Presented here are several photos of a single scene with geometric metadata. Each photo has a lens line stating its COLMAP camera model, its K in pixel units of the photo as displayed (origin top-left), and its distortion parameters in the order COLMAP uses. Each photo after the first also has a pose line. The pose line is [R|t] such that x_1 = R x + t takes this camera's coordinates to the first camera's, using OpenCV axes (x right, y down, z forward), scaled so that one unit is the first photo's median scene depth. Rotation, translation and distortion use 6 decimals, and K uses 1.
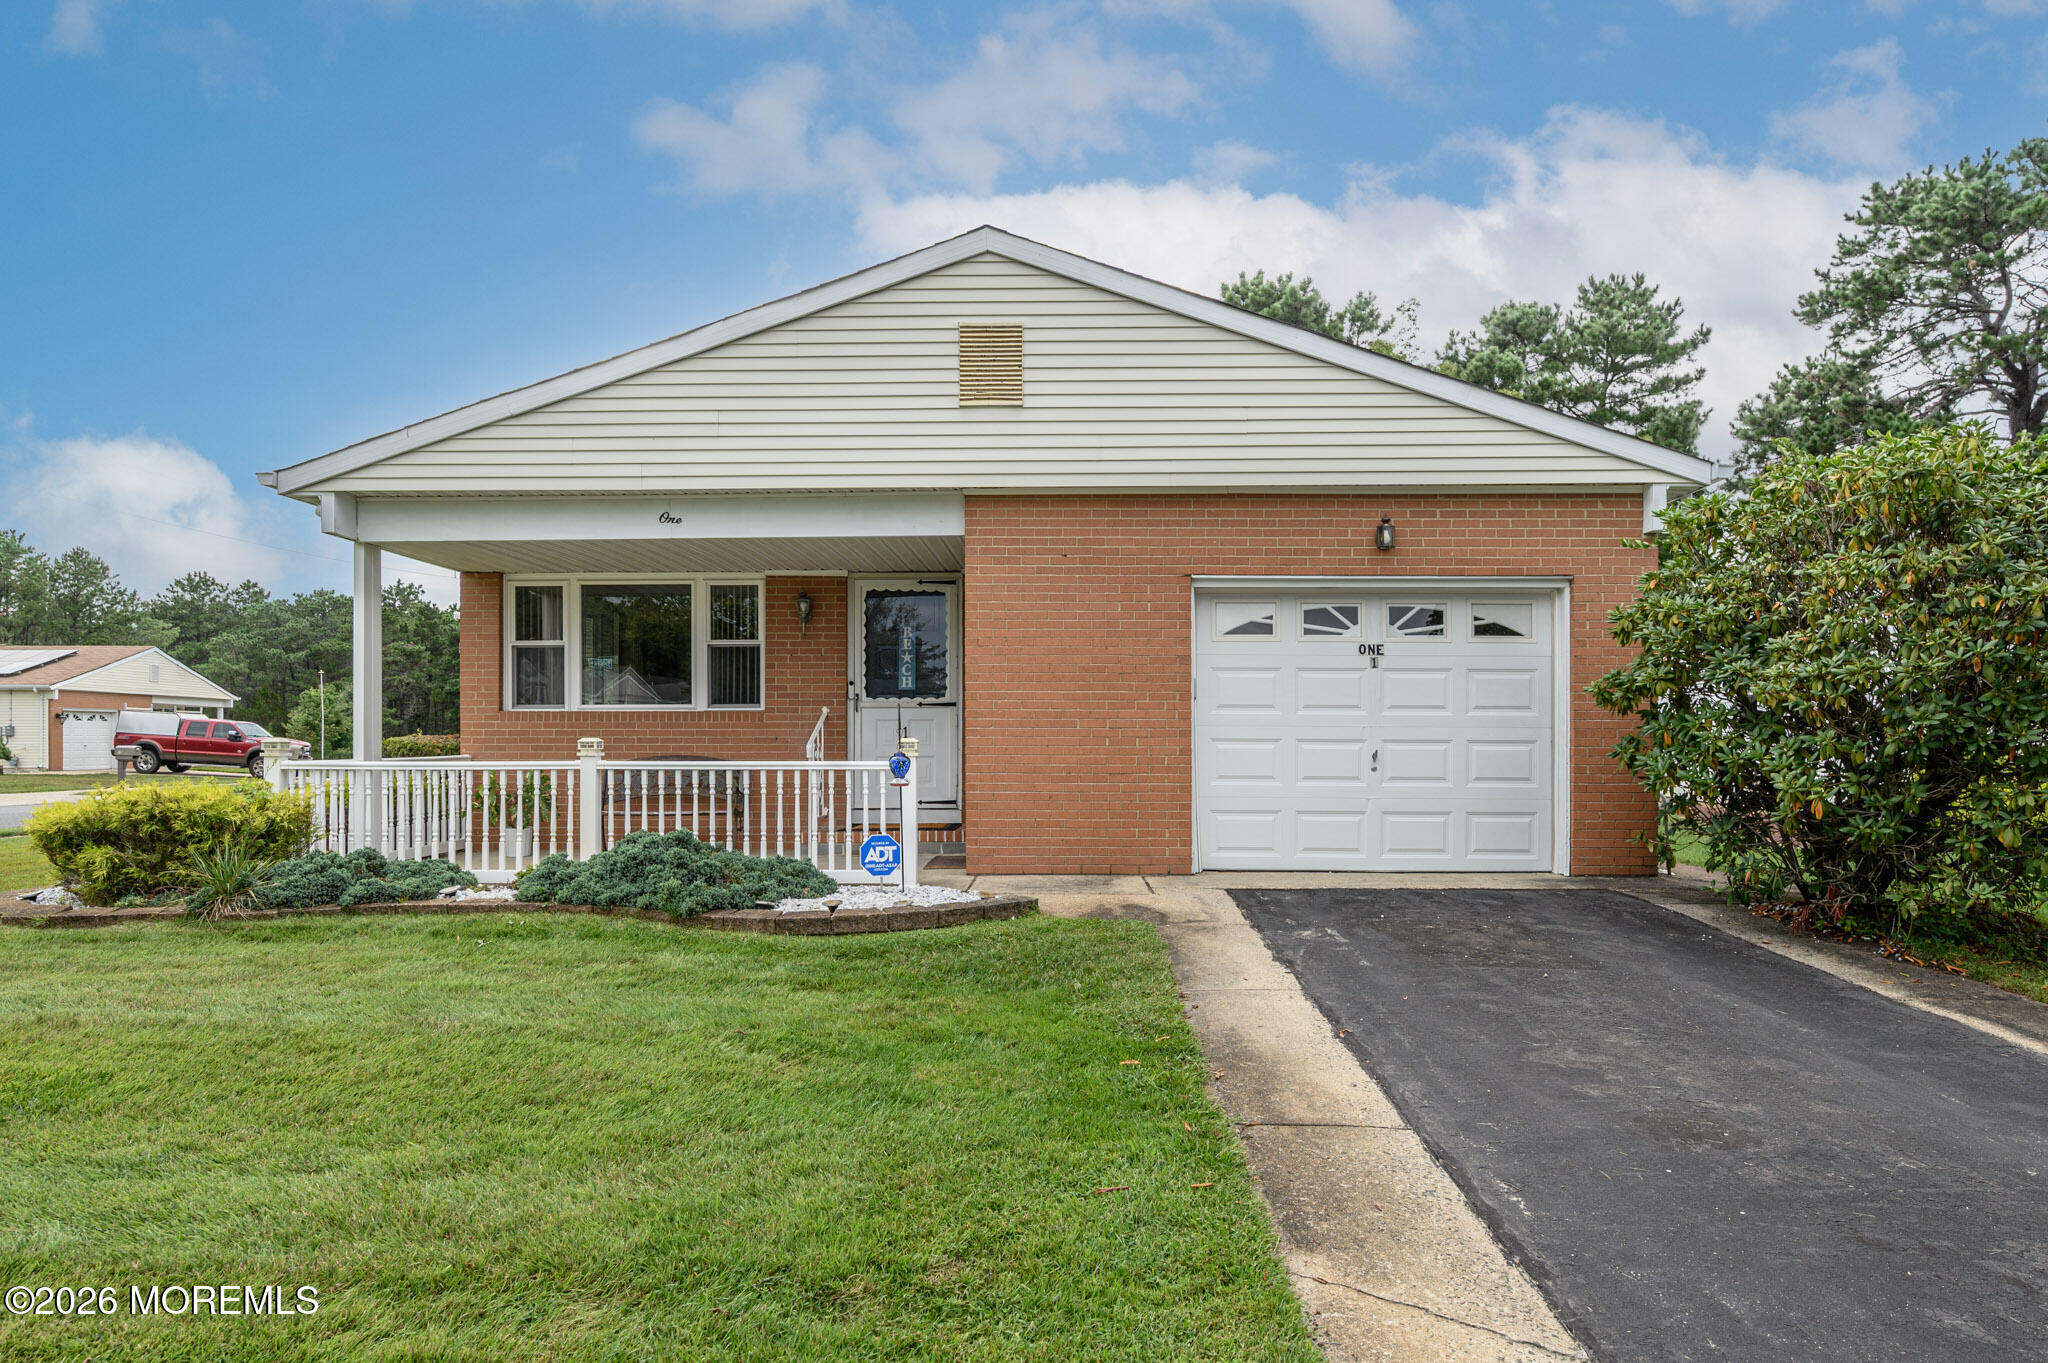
lens RADIAL K [[1232.1, 0, 1043.8], [0, 1232.1, 746.8], [0, 0, 1]] dist [-0.004501, 0.002154]
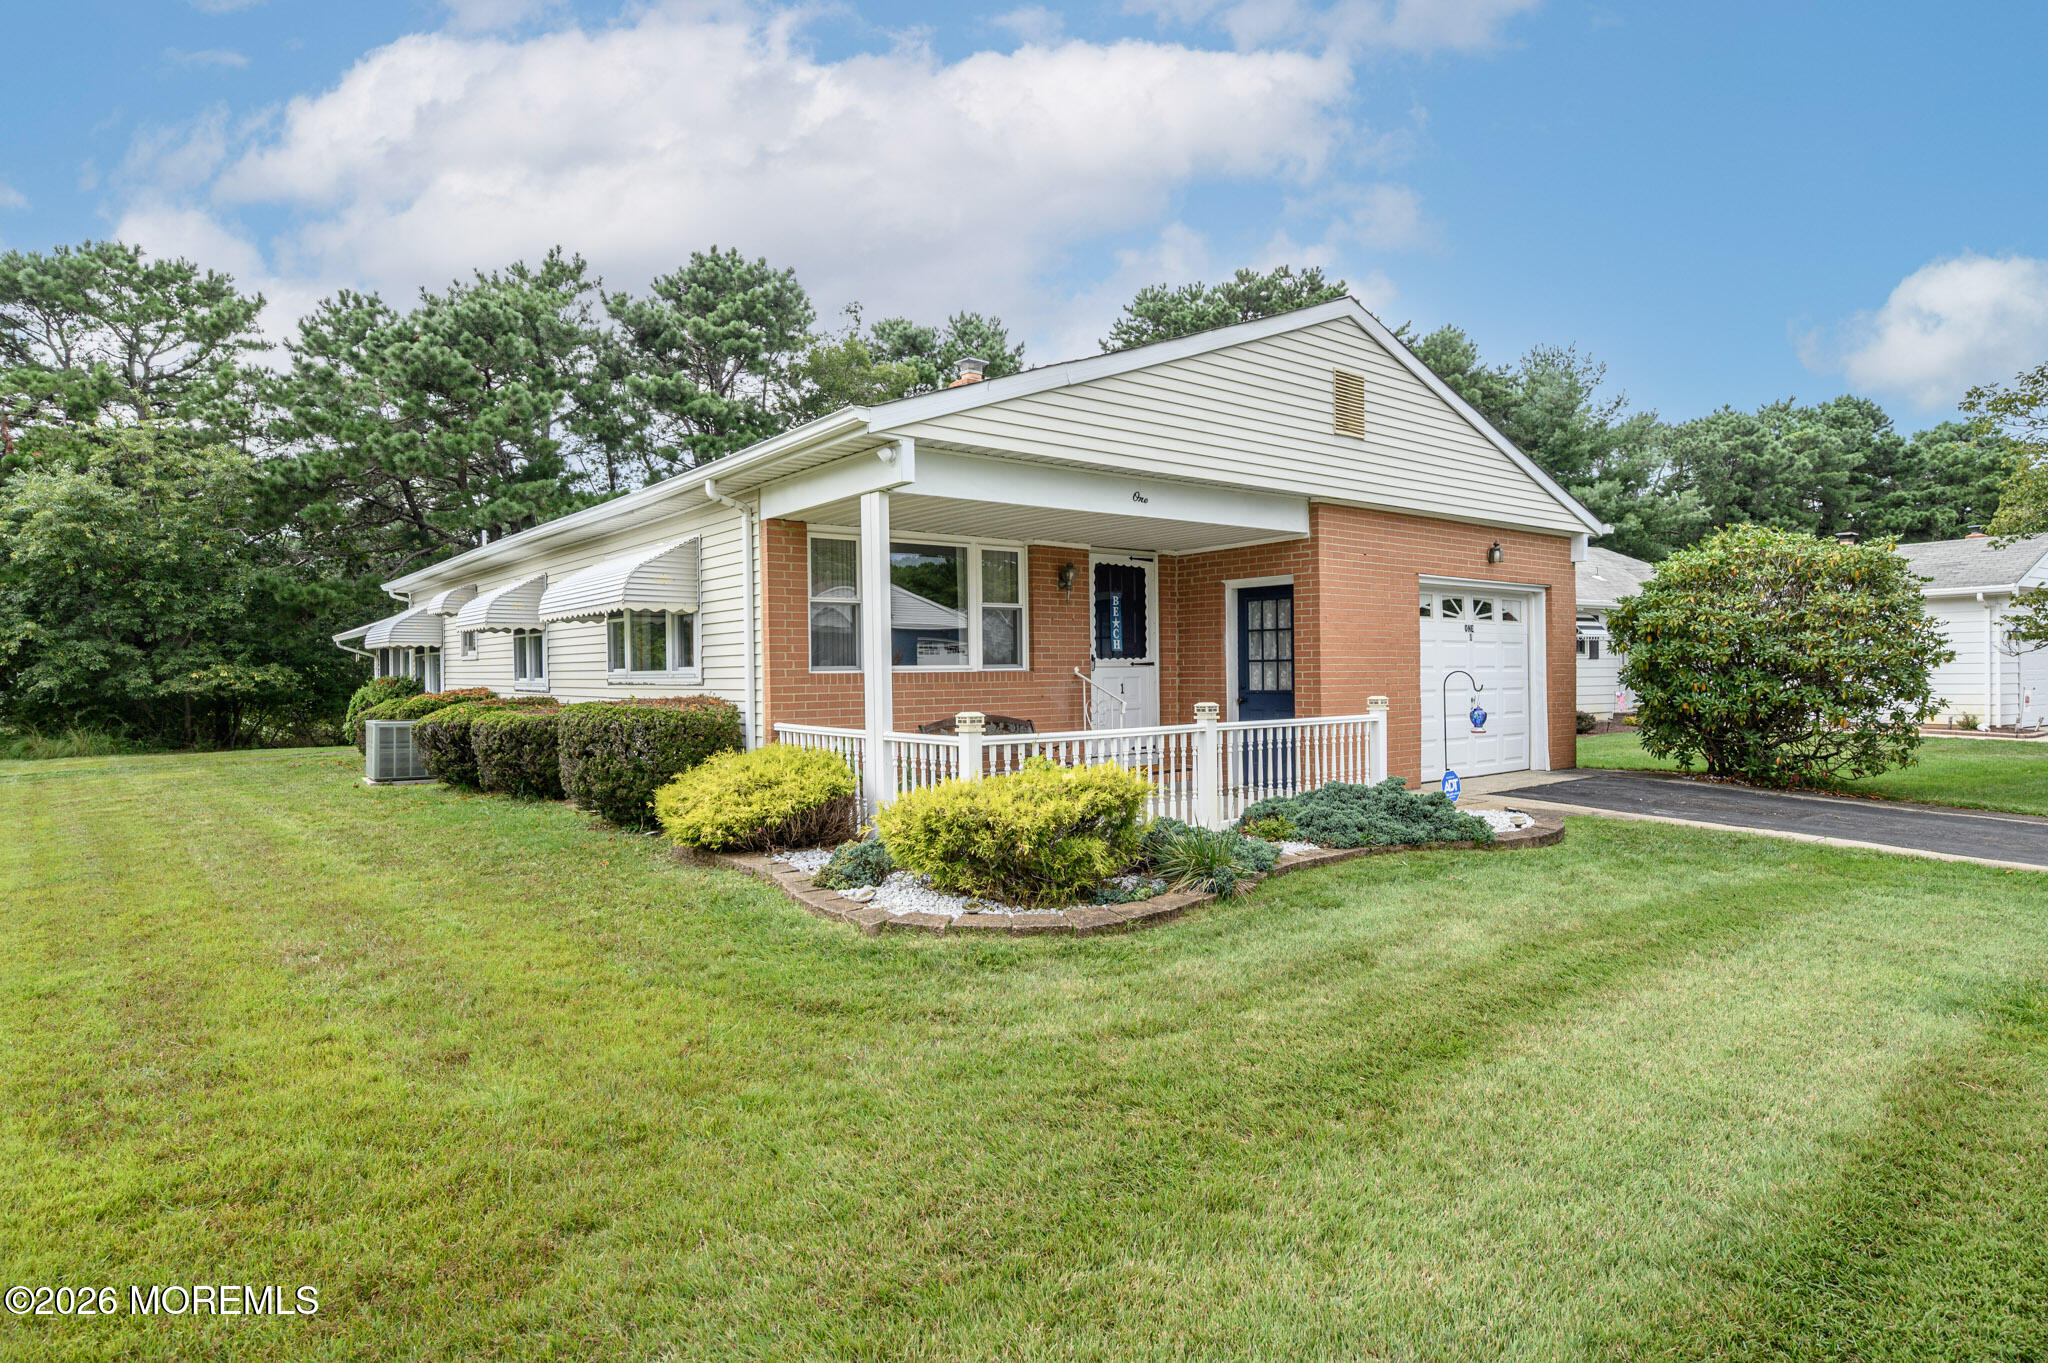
lens RADIAL K [[1122.4, 0, 1025.1], [0, 1122.4, 683.4], [0, 0, 1]] dist [-0.023823, 0.000383]
pose [[0.763693, -0.016754, 0.645363, -1.040005], [0.014845, 0.999855, 0.008390, -0.032185], [-0.645409, 0.003173, 0.763830, 0.318381]]
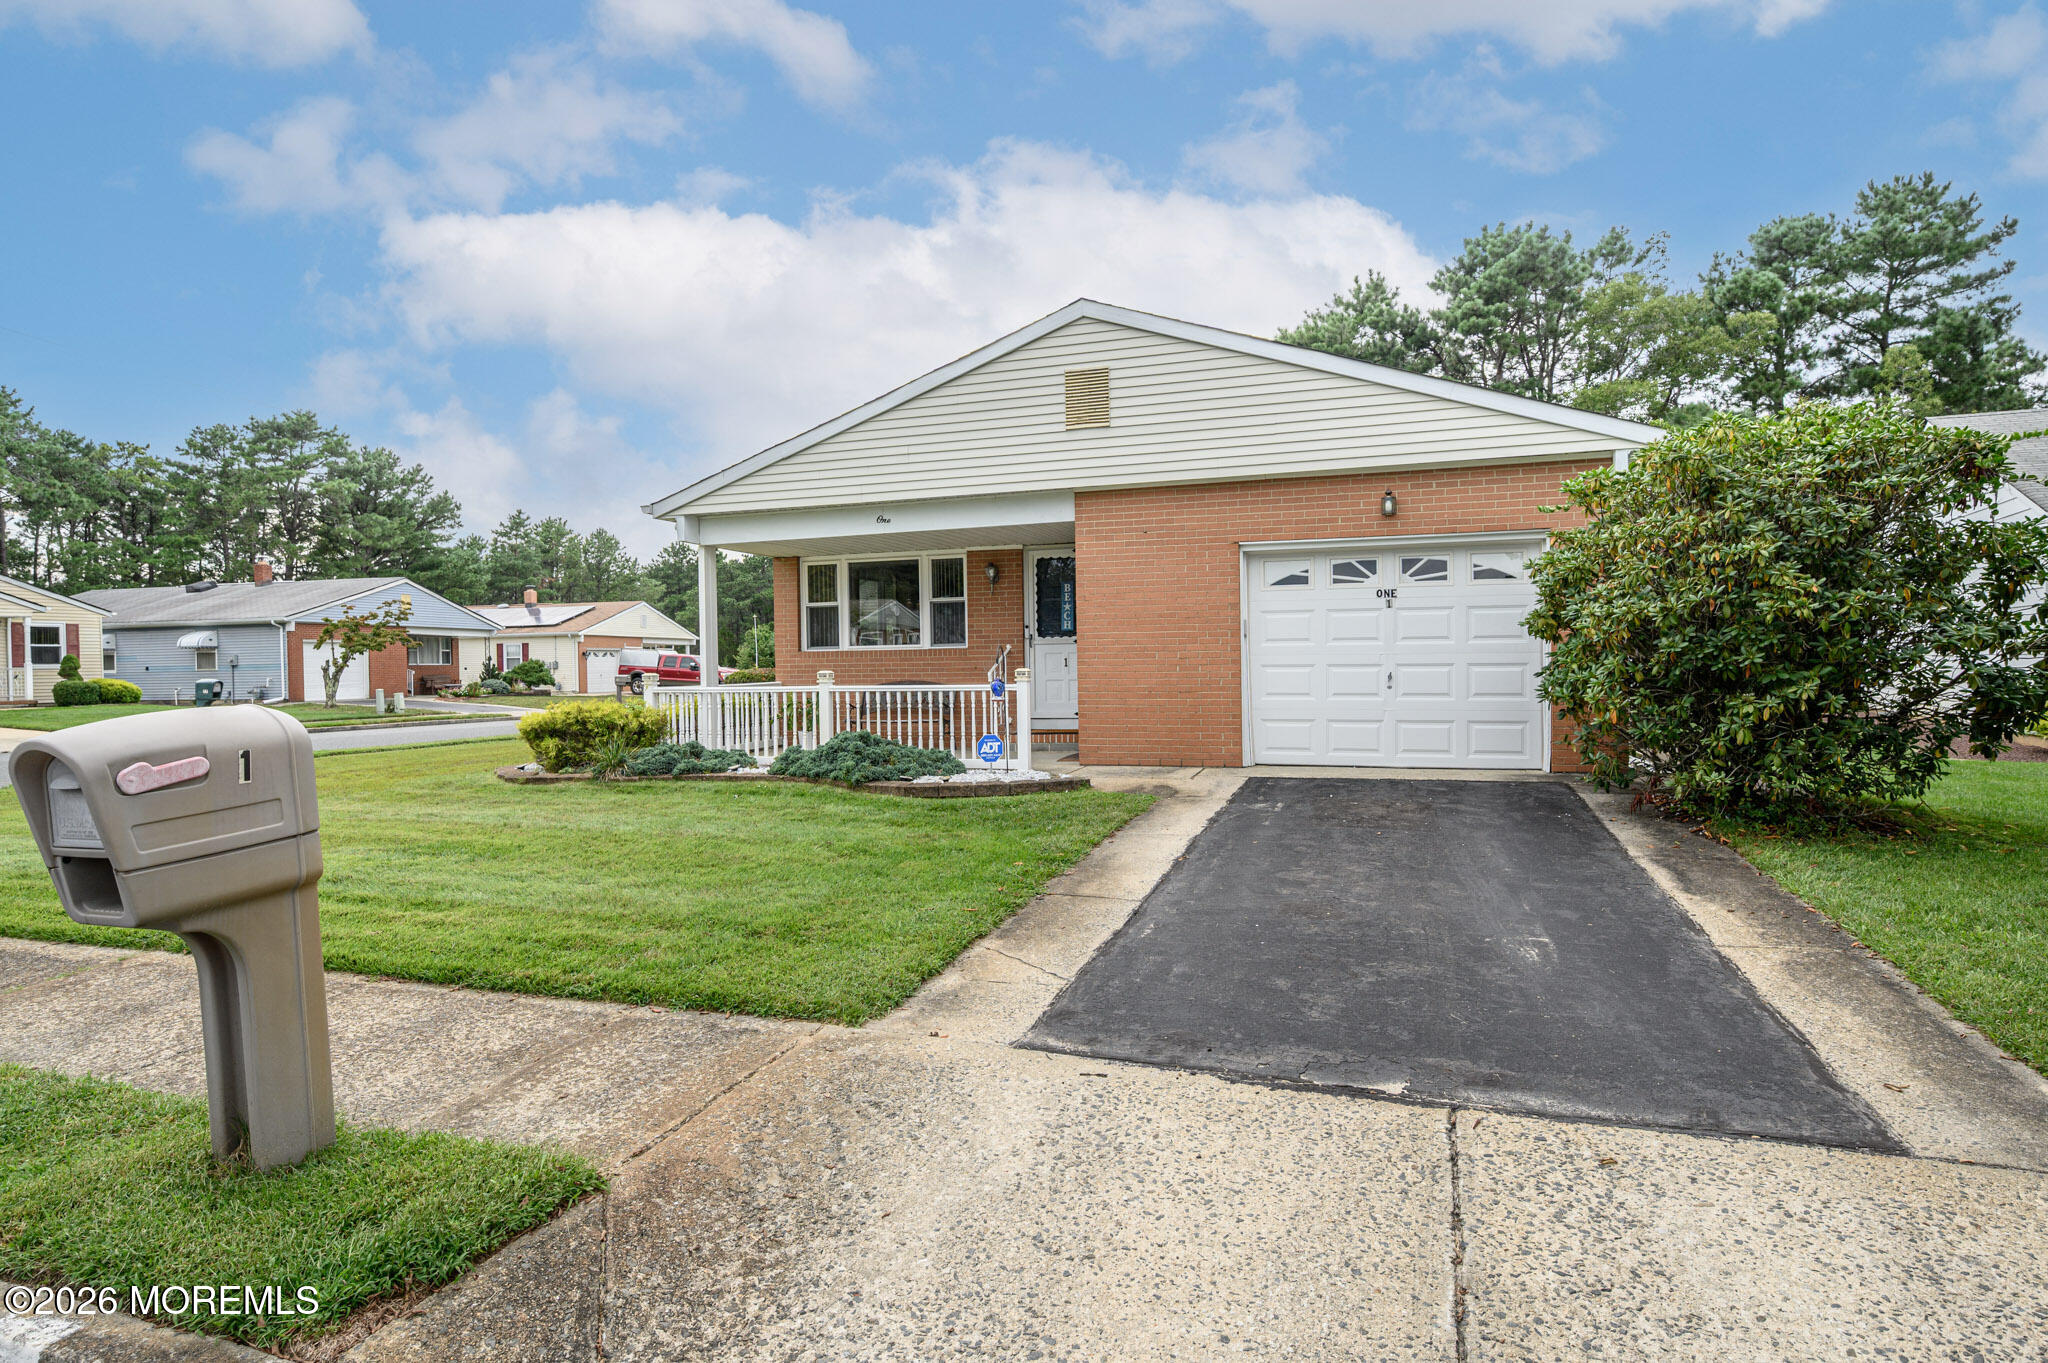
lens RADIAL K [[1111.1, 0, 1024.6], [0, 1111.1, 688.2], [0, 0, 1]] dist [-0.004181, -0.000735]
pose [[0.952495, -0.007259, -0.304467, 0.263047], [0.012992, 0.999774, 0.016810, -0.005043], [0.304276, -0.019967, 0.952375, -0.216403]]
